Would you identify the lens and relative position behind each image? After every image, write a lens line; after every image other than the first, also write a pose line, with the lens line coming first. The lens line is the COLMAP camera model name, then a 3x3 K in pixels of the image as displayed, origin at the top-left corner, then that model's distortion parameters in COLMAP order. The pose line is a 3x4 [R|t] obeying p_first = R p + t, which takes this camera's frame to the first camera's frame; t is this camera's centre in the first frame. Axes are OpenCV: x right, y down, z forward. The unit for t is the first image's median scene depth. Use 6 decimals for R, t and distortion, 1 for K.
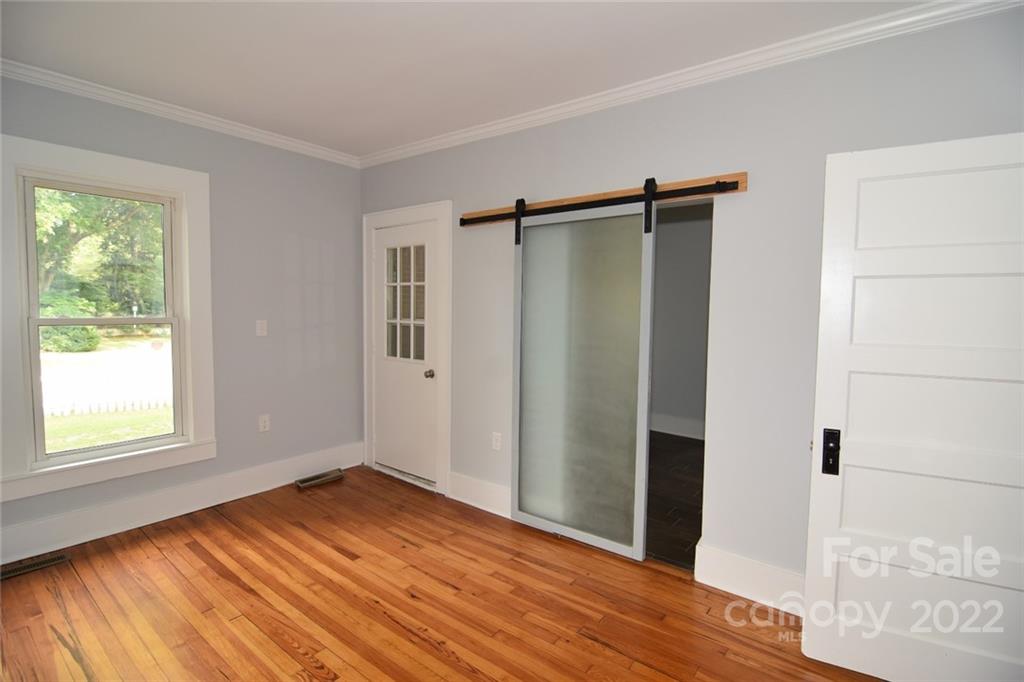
lens RADIAL K [[495.3, 0, 515.1], [0, 495.3, 338.7], [0, 0, 1]] dist [-0.005920, -0.002857]
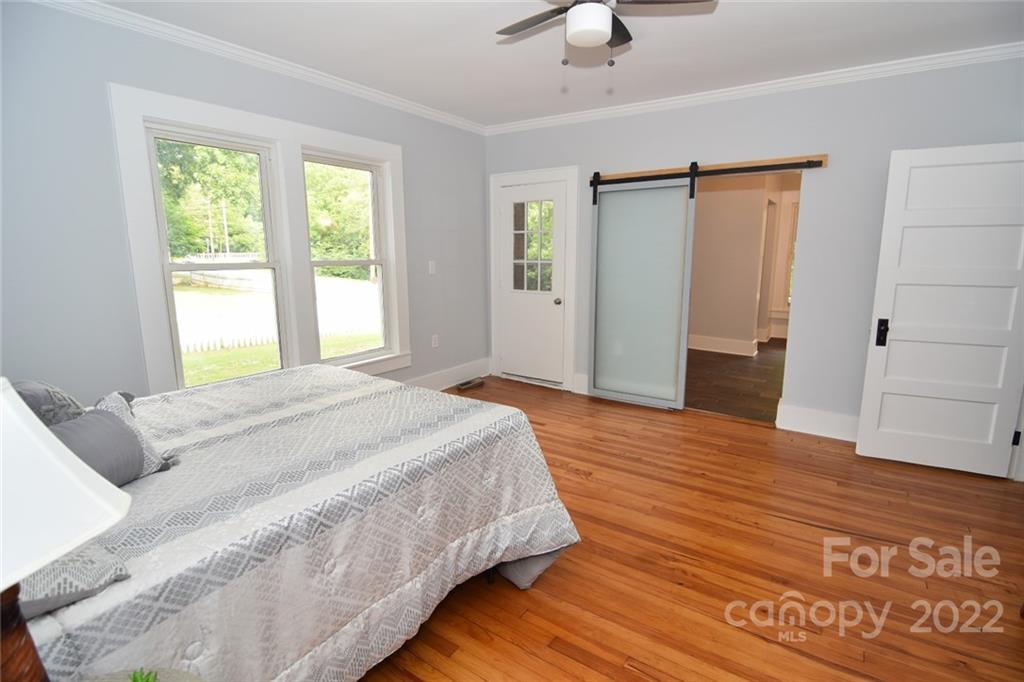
lens RADIAL K [[495.3, 0, 508.9], [0, 495.3, 339.8], [0, 0, 1]] dist [-0.005920, -0.002857]
pose [[0.998415, -0.022622, 0.051533, -0.546763], [0.016907, 0.993925, 0.108749, 0.038901], [-0.053680, -0.107705, 0.992733, -0.457741]]
